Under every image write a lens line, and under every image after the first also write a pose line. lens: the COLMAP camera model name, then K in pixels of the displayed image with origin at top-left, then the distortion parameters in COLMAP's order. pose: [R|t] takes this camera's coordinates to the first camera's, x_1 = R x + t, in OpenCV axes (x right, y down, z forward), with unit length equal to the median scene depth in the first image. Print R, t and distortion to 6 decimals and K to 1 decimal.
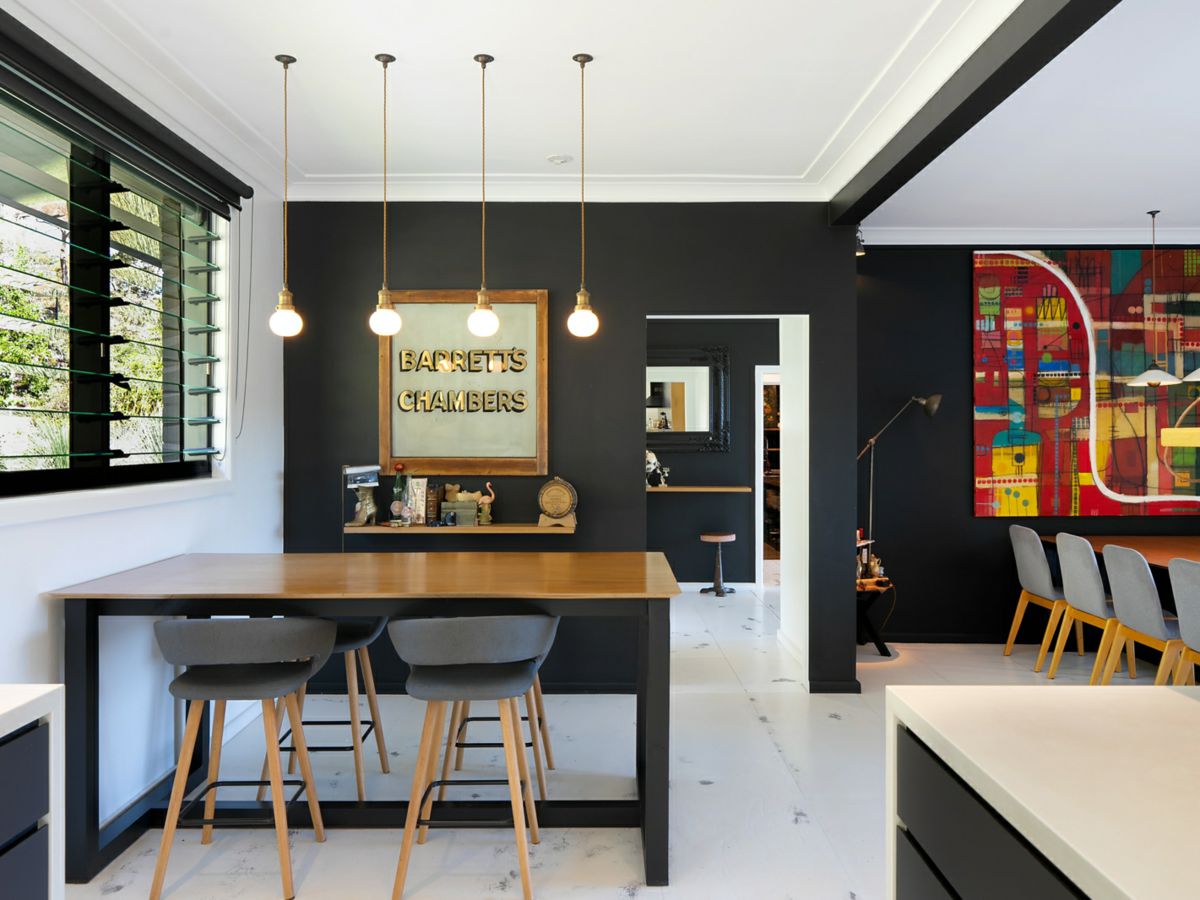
lens RADIAL K [[893.5, 0, 597.3], [0, 893.5, 435.3], [0, 0, 1]] dist [-0.004097, -0.001109]
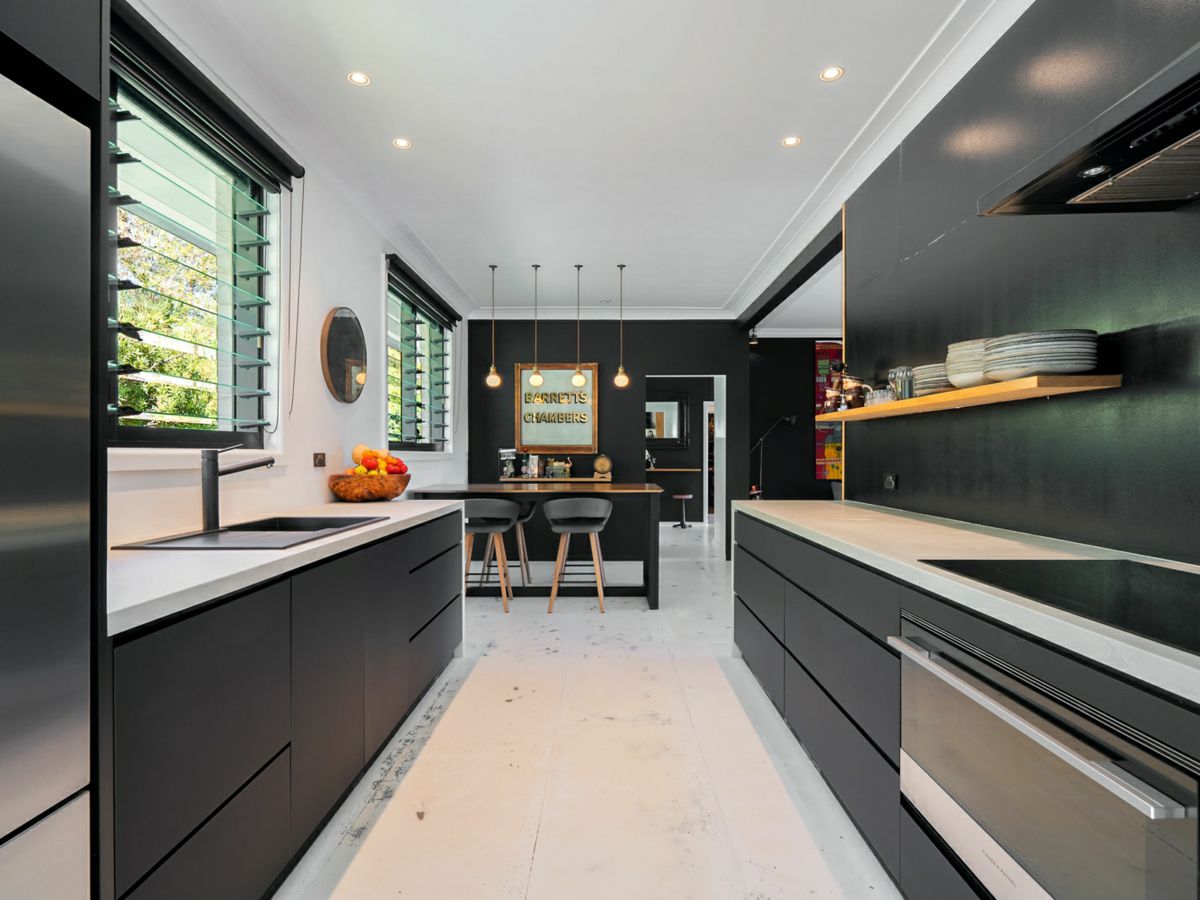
lens RADIAL K [[601.4, 0, 600.0], [0, 601.4, 450.0], [0, 0, 1]] dist [-0.002745, -0.000599]
pose [[0.999974, 0.000009, -0.007219, -0.039513], [-0.000026, 0.999997, -0.002360, 0.038795], [0.007218, 0.002360, 0.999971, -0.368773]]
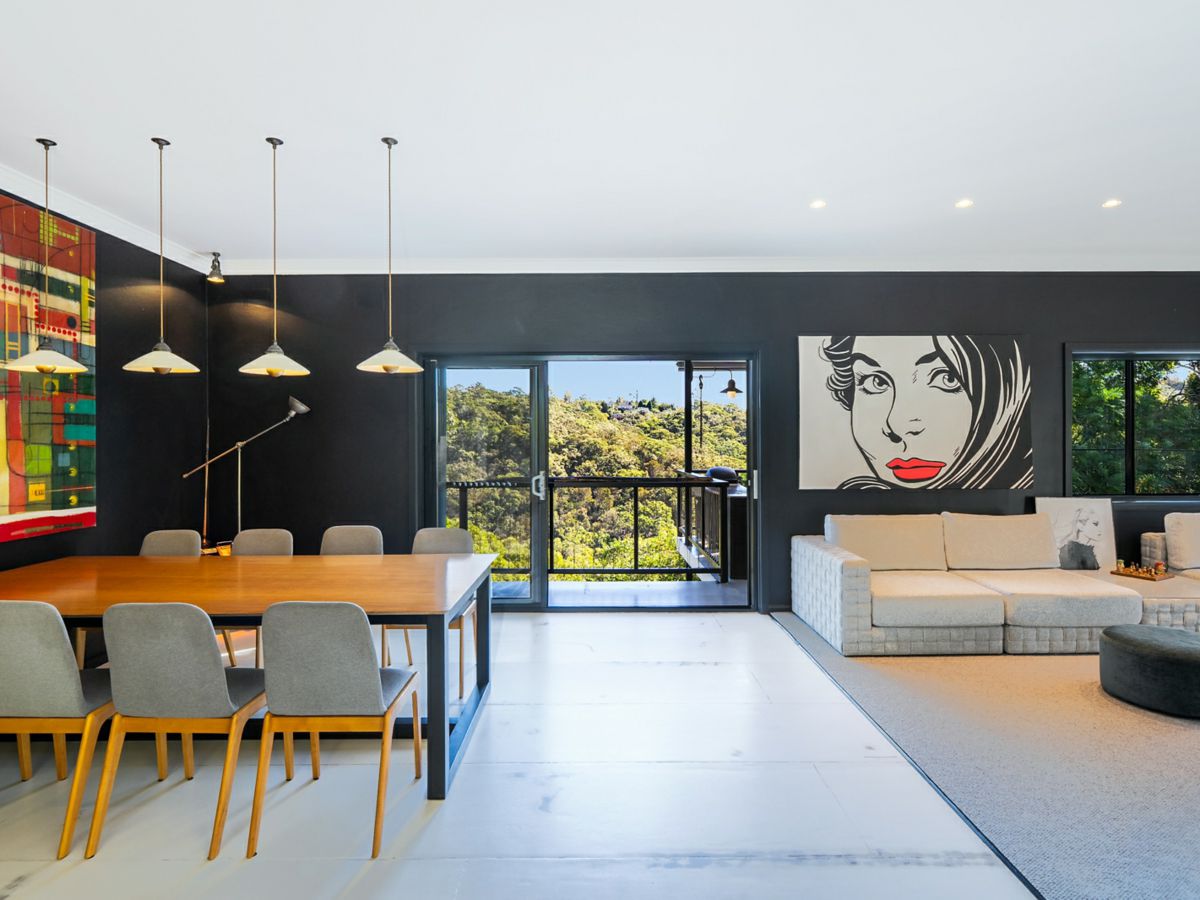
lens RADIAL K [[601.4, 0, 600.0], [0, 601.4, 450.0], [0, 0, 1]] dist [-0.002745, -0.000599]
pose [[-0.020690, -0.011195, 0.999723, 0.123986], [-0.003892, 0.999931, 0.011117, 0.003710], [-0.999778, -0.003660, -0.020732, 0.632338]]
